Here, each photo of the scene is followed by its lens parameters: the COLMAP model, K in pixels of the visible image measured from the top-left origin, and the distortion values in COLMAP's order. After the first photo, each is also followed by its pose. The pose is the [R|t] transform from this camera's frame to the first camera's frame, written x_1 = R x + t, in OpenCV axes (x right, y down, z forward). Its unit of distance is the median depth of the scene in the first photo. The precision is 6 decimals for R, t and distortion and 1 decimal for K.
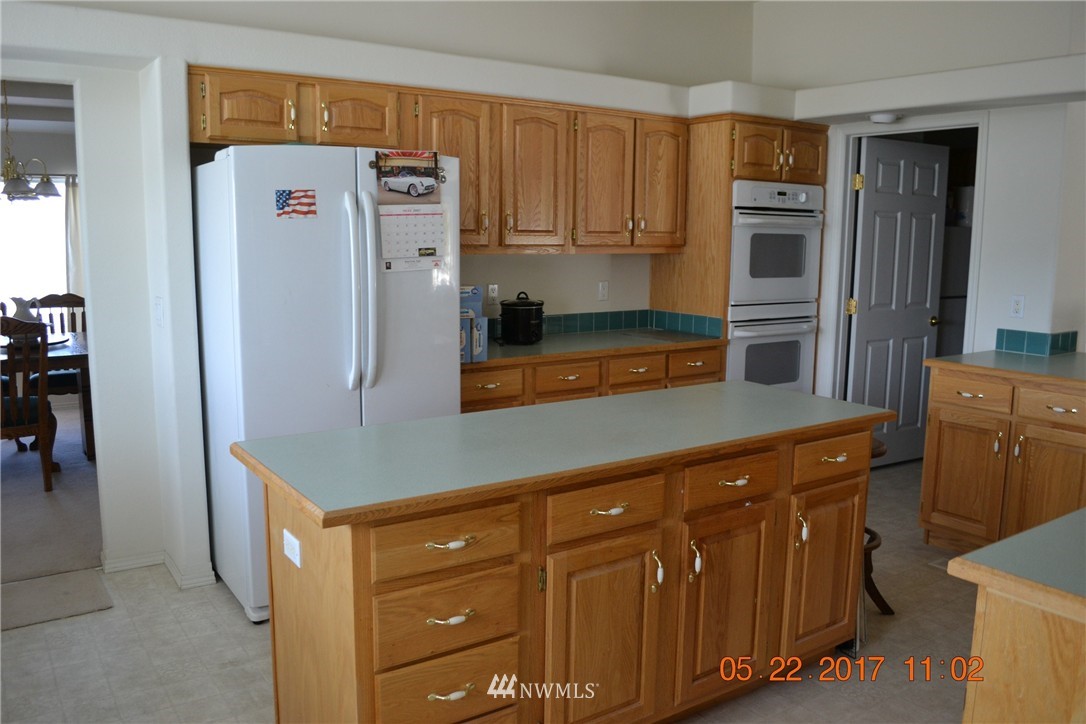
lens RADIAL K [[878.2, 0, 542.9], [0, 878.2, 362.6], [0, 0, 1]] dist [-0.073328, 0.010406]
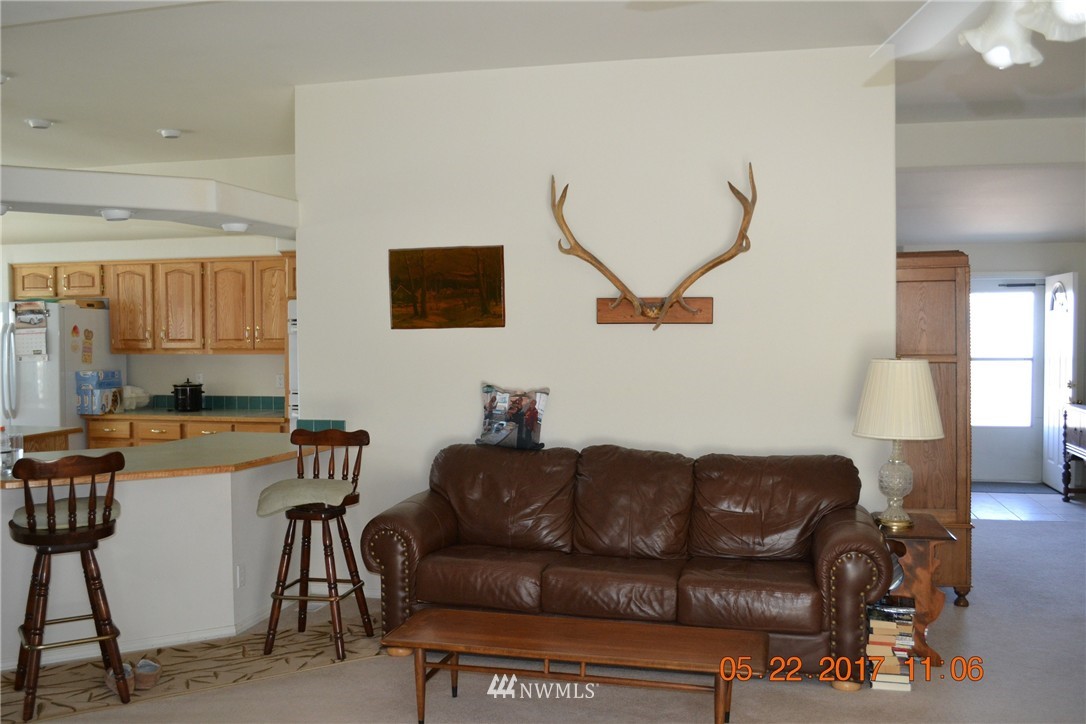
lens RADIAL K [[1034.6, 0, 542.6], [0, 1034.6, 361.1], [0, 0, 1]] dist [-0.016594, 0.000000]
pose [[0.623677, 0.010720, -0.781608, 1.906335], [-0.101895, 0.992489, -0.067693, -0.053410], [0.775012, 0.121861, 0.620085, 0.364054]]
